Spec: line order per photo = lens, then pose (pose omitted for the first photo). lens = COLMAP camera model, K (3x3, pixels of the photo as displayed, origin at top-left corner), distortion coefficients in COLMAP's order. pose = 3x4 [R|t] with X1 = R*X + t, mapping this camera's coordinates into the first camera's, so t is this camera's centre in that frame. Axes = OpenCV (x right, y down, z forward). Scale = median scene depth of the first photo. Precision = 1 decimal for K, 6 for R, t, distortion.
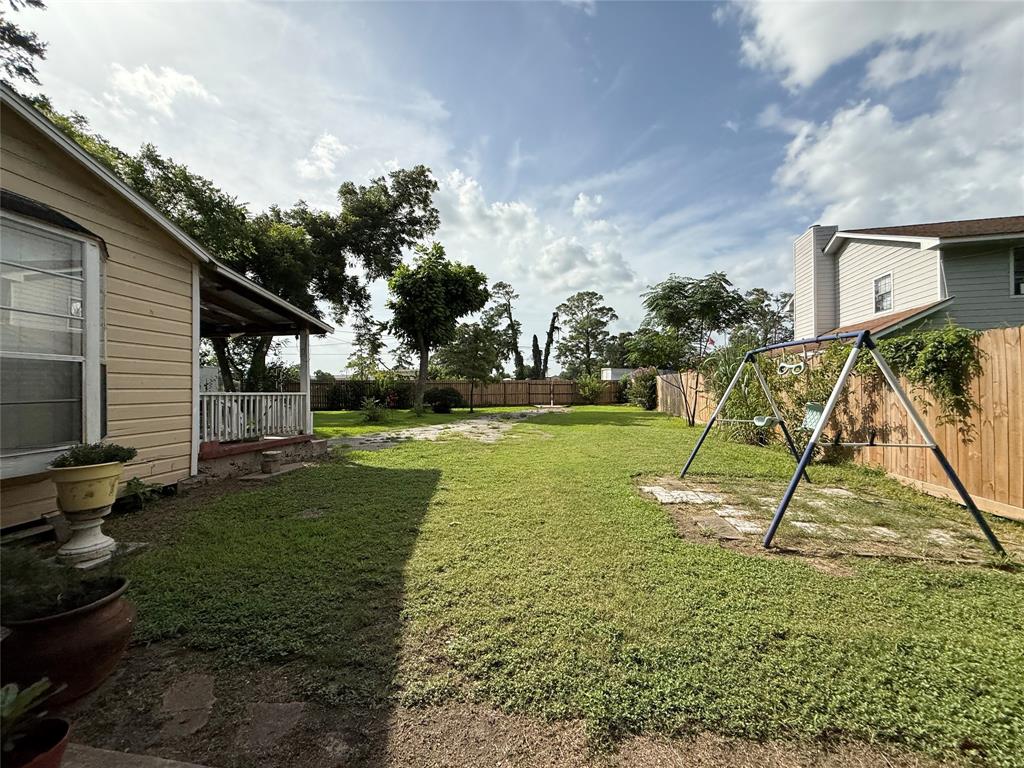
lens RADIAL K [[408.5, 0, 511.5], [0, 408.5, 386.3], [0, 0, 1]] dist [0.001613, -0.000269]
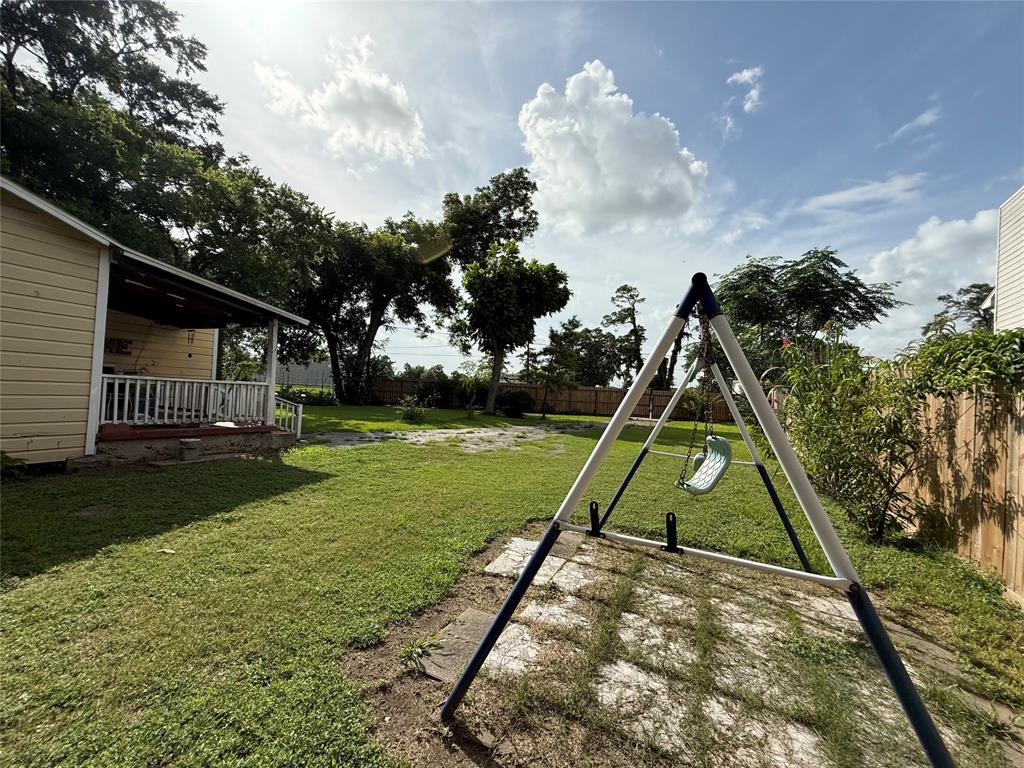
lens RADIAL K [[408.5, 0, 510.3], [0, 408.5, 385.3], [0, 0, 1]] dist [0.001613, -0.000269]
pose [[0.948724, 0.050644, -0.312022, 0.084933], [-0.056029, 0.998395, -0.008313, -0.000927], [0.311100, 0.025369, 0.950039, 0.055860]]
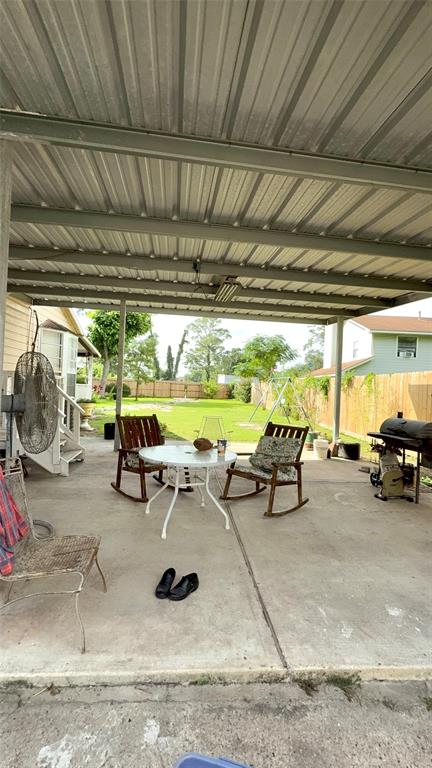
lens RADIAL K [[332.8, 0, 217.4], [0, 332.8, 383.5], [0, 0, 1]] dist [-0.013574, 0.000032]
pose [[0.974817, 0.049369, 0.217474, -0.053765], [-0.048159, 0.998781, -0.010865, -0.001653], [-0.217745, 0.000118, 0.976006, -0.208382]]
